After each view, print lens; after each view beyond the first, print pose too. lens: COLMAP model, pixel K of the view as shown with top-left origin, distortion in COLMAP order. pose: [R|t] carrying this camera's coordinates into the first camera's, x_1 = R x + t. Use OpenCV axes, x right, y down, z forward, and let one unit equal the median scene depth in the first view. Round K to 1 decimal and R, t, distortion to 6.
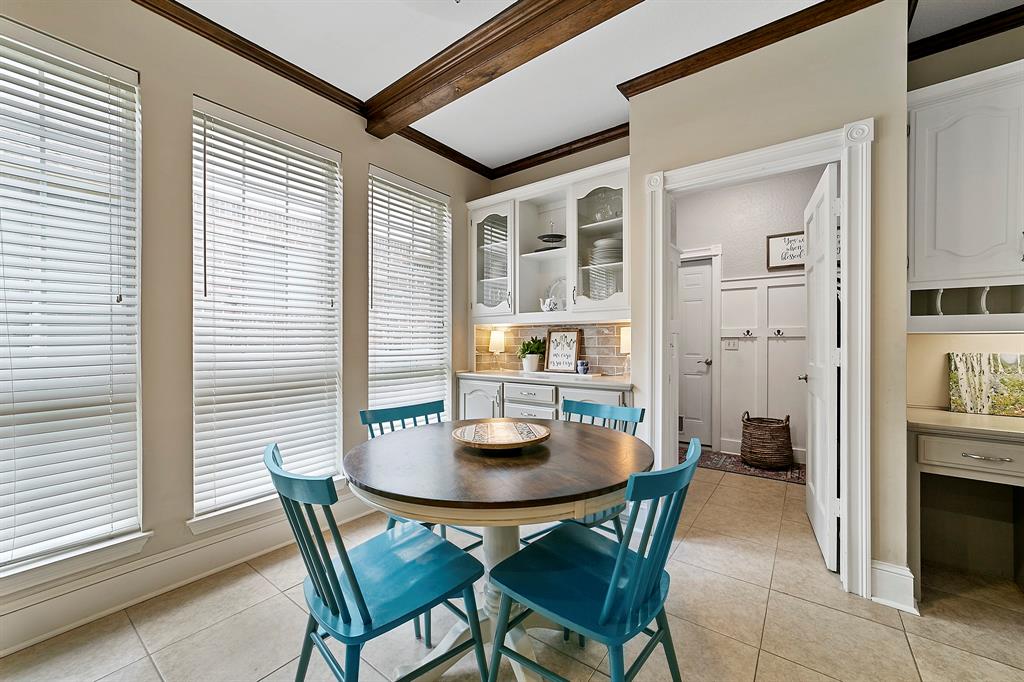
lens RADIAL K [[428.2, 0, 510.8], [0, 428.2, 340.9], [0, 0, 1]] dist [0.037587, -0.000091]
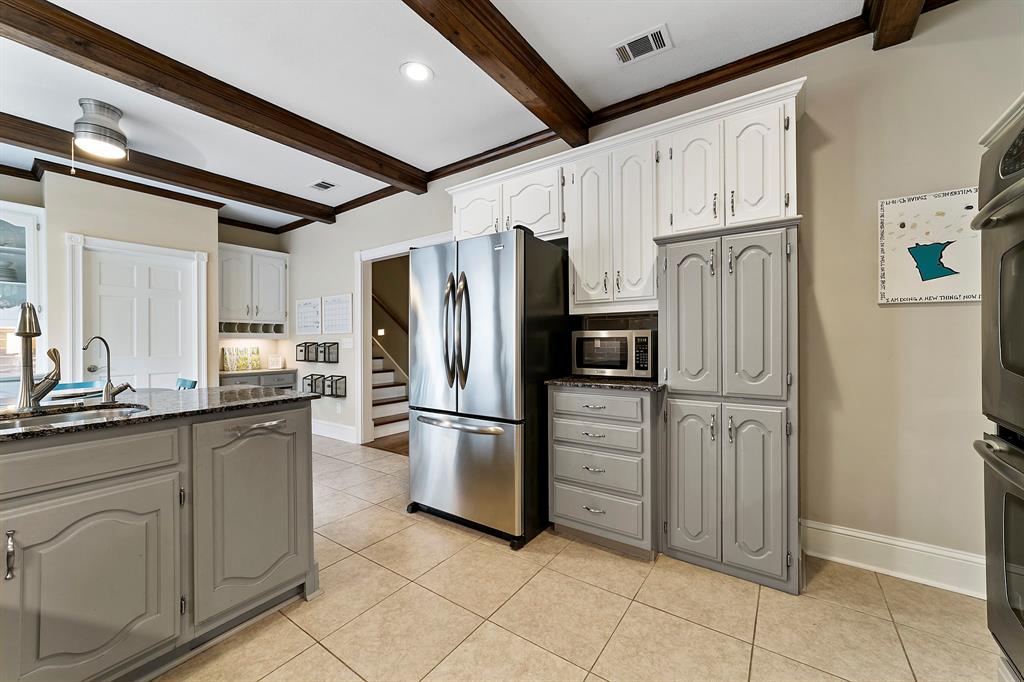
lens RADIAL K [[394.8, 0, 528.0], [0, 394.8, 341.5], [0, 0, 1]] dist [-0.000704, 0.002002]
pose [[-0.042114, 0.011027, 0.999052, -0.868753], [0.021906, 0.999709, -0.010111, 0.034805], [-0.998873, 0.021459, -0.042343, -0.413198]]
